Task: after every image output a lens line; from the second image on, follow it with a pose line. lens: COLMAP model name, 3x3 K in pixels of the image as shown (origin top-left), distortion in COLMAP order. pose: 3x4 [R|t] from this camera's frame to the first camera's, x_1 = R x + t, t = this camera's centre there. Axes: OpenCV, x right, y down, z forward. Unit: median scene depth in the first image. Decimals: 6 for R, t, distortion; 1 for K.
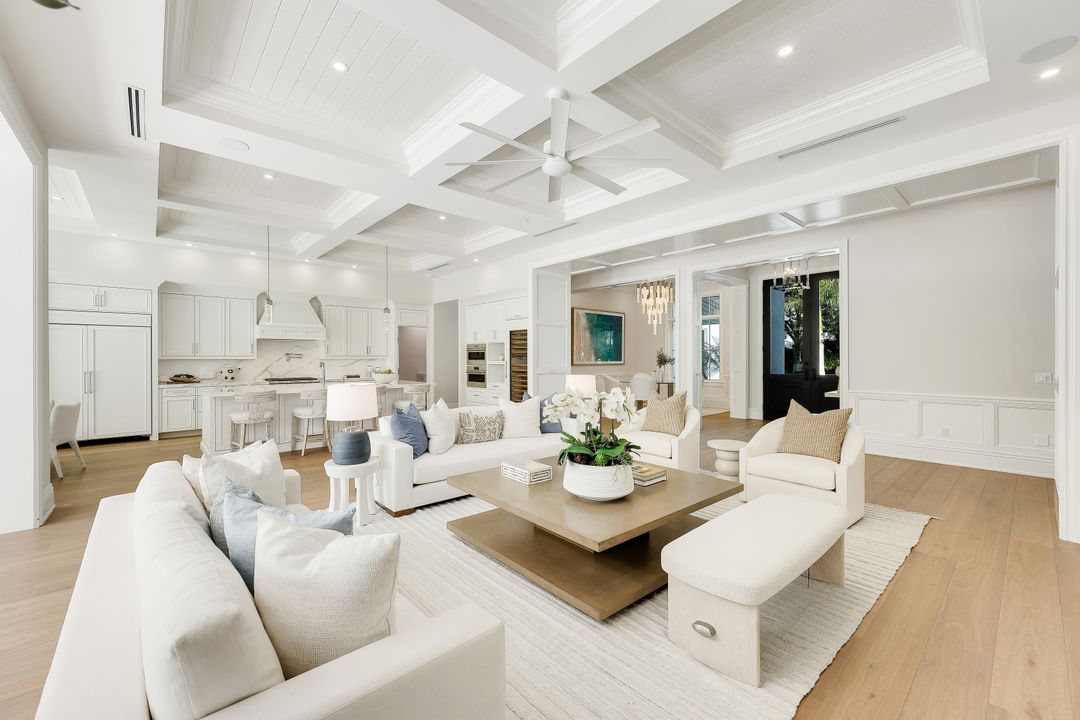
lens RADIAL K [[434.7, 0, 540.0], [0, 434.7, 360.0], [0, 0, 1]] dist [0.000358, 0.000272]
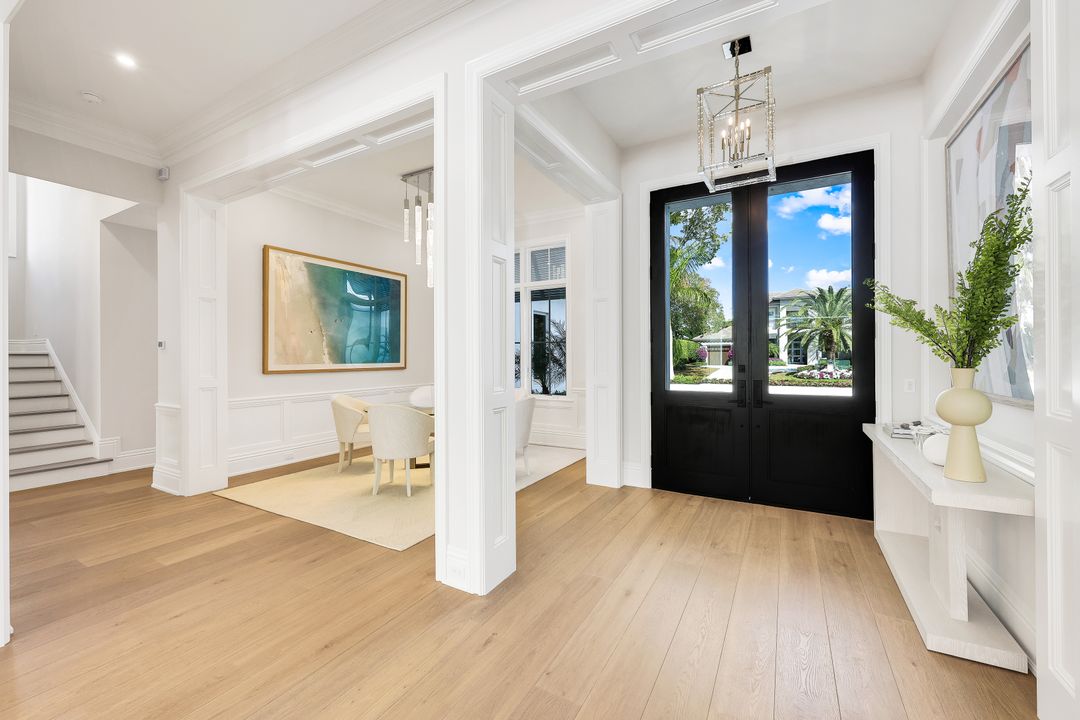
lens RADIAL K [[434.7, 0, 540.0], [0, 434.7, 360.0], [0, 0, 1]] dist [0.000358, 0.000272]
pose [[0.946213, -0.005733, 0.323493, 0.195773], [0.004094, 0.999975, 0.005746, -0.003231], [-0.323518, -0.004113, 0.946213, 0.470587]]
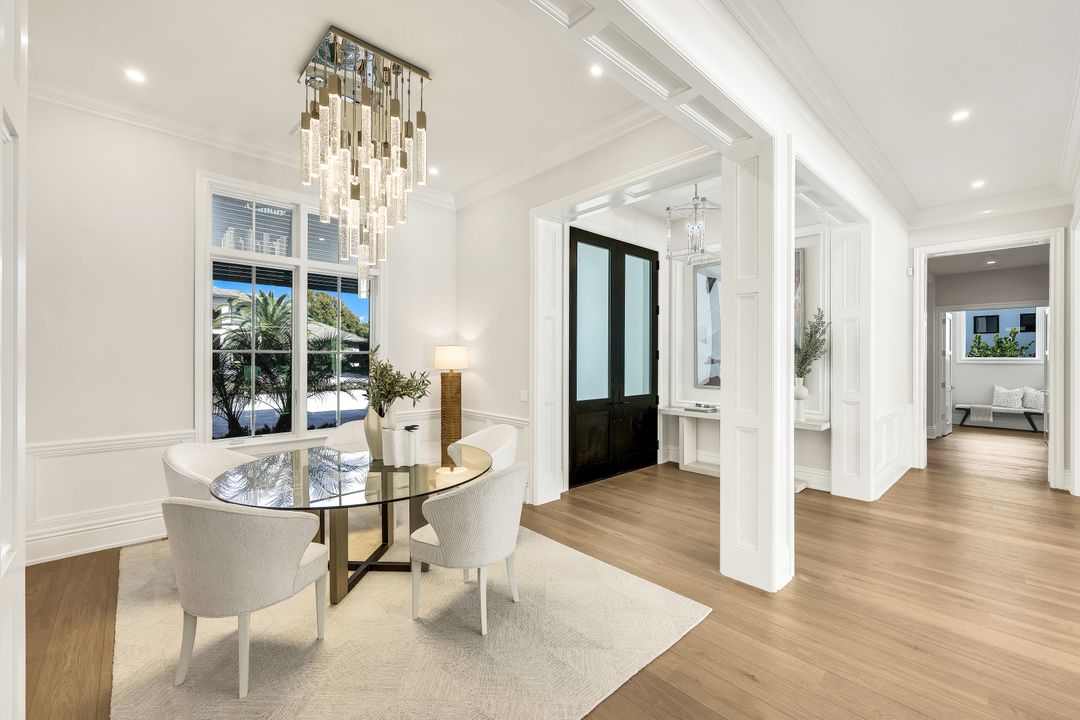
lens RADIAL K [[442.9, 0, 536.8], [0, 442.9, 362.5], [0, 0, 1]] dist [-0.000452, -0.000286]
pose [[-0.013246, -0.010822, 0.999854, -0.022758], [0.000165, 0.999941, 0.010825, -0.018419], [-0.999912, 0.000309, -0.013243, 0.832612]]
